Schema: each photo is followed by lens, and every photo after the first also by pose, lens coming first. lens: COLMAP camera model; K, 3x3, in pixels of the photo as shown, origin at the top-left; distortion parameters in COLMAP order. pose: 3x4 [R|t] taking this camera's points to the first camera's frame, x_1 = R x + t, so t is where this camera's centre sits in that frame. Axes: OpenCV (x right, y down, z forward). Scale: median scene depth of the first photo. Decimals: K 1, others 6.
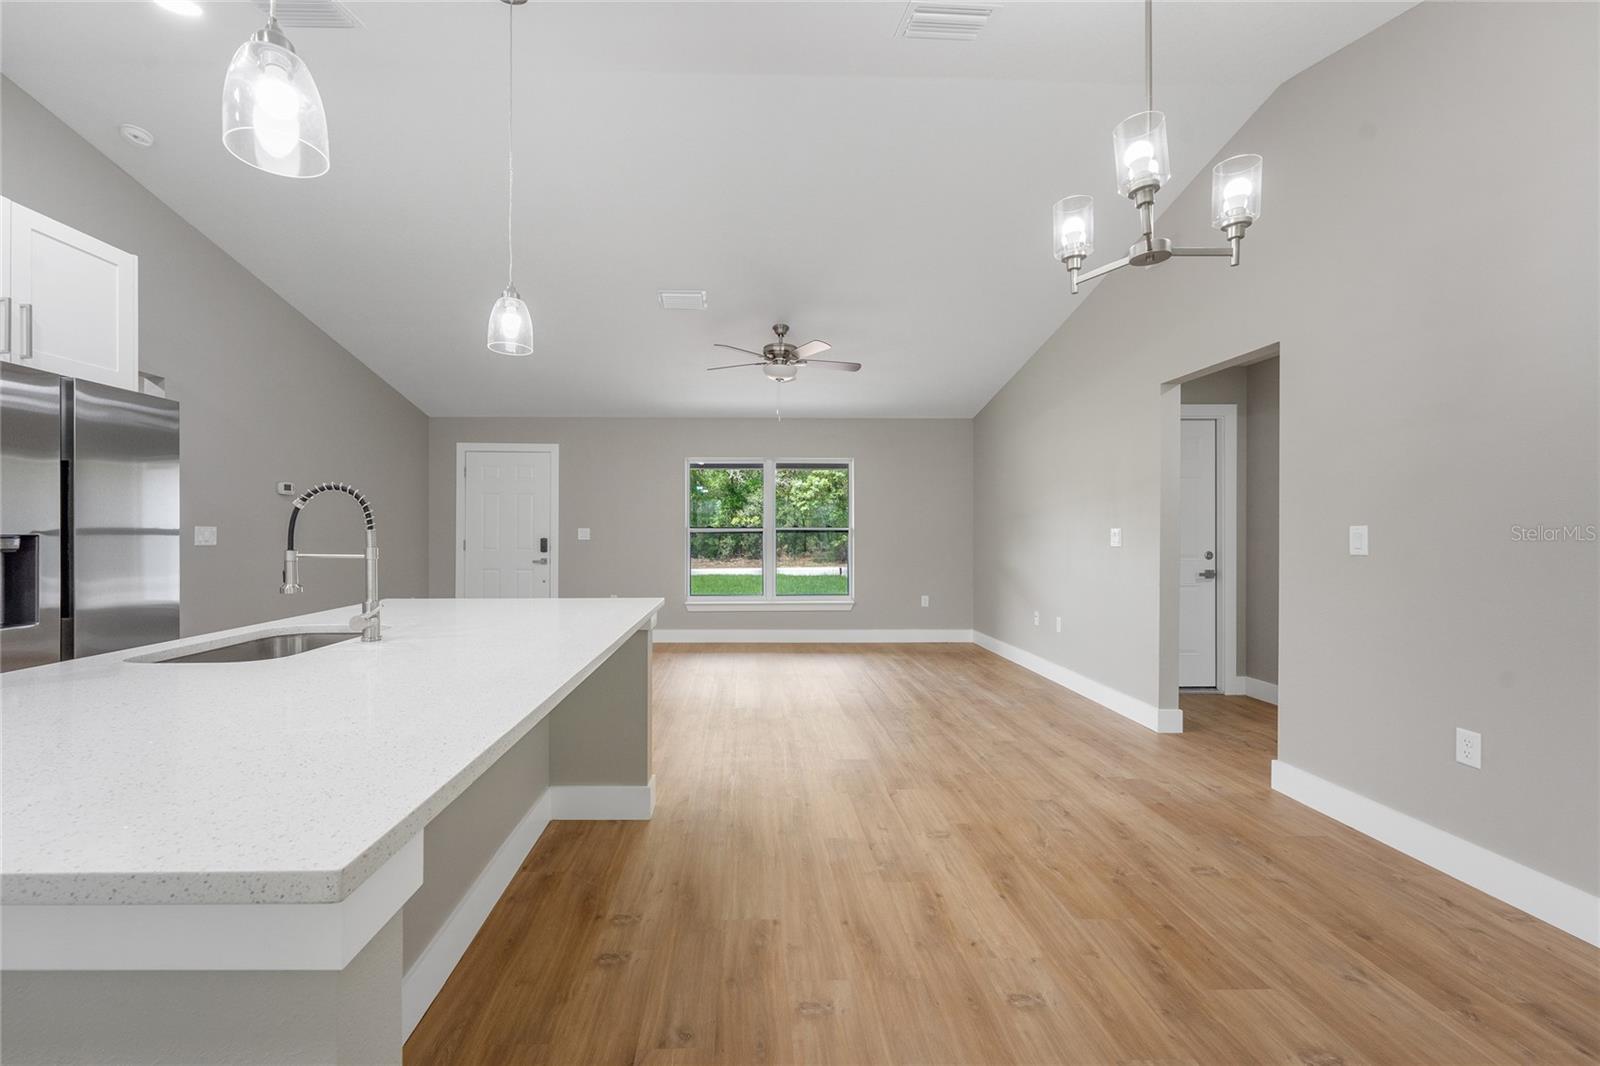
lens RADIAL K [[653.8, 0, 771.1], [0, 653.8, 561.7], [0, 0, 1]] dist [-0.011983, 0.000803]
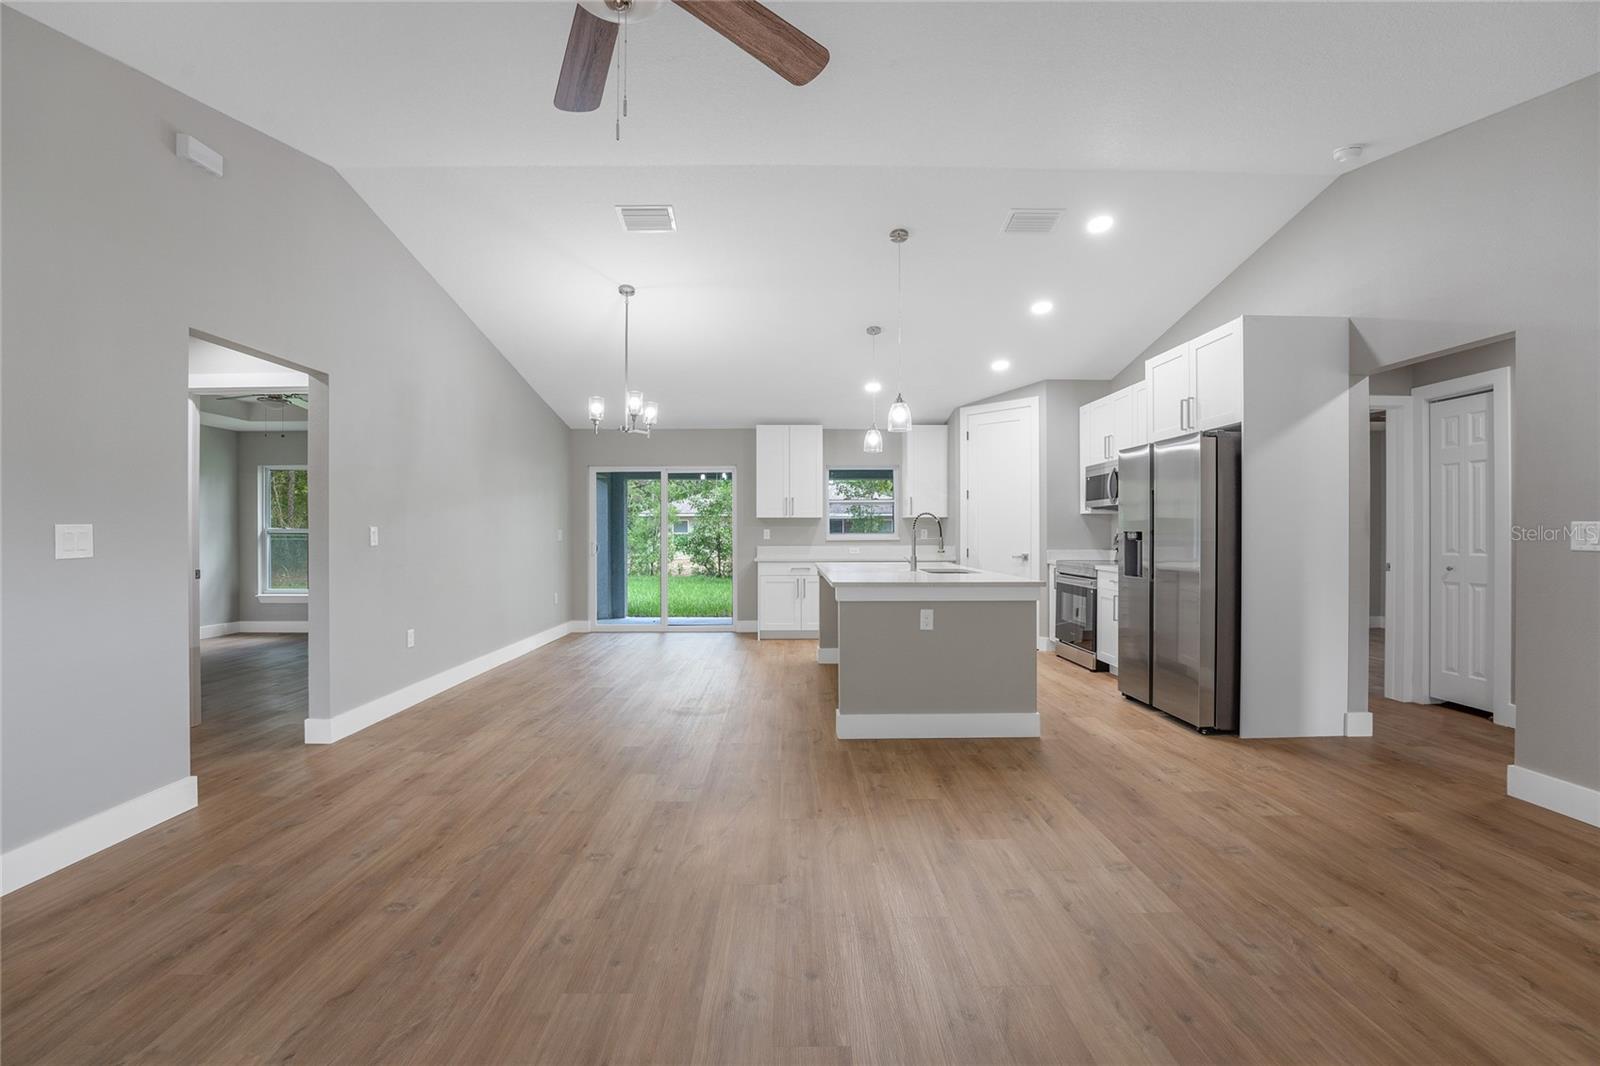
lens RADIAL K [[653.8, 0, 808.4], [0, 653.8, 532.3], [0, 0, 1]] dist [-0.011983, 0.000803]
pose [[-0.999963, -0.000031, 0.008544, -0.123904], [0.000397, 0.998748, 0.050025, -0.101804], [-0.008535, 0.050027, -0.998711, 2.184834]]
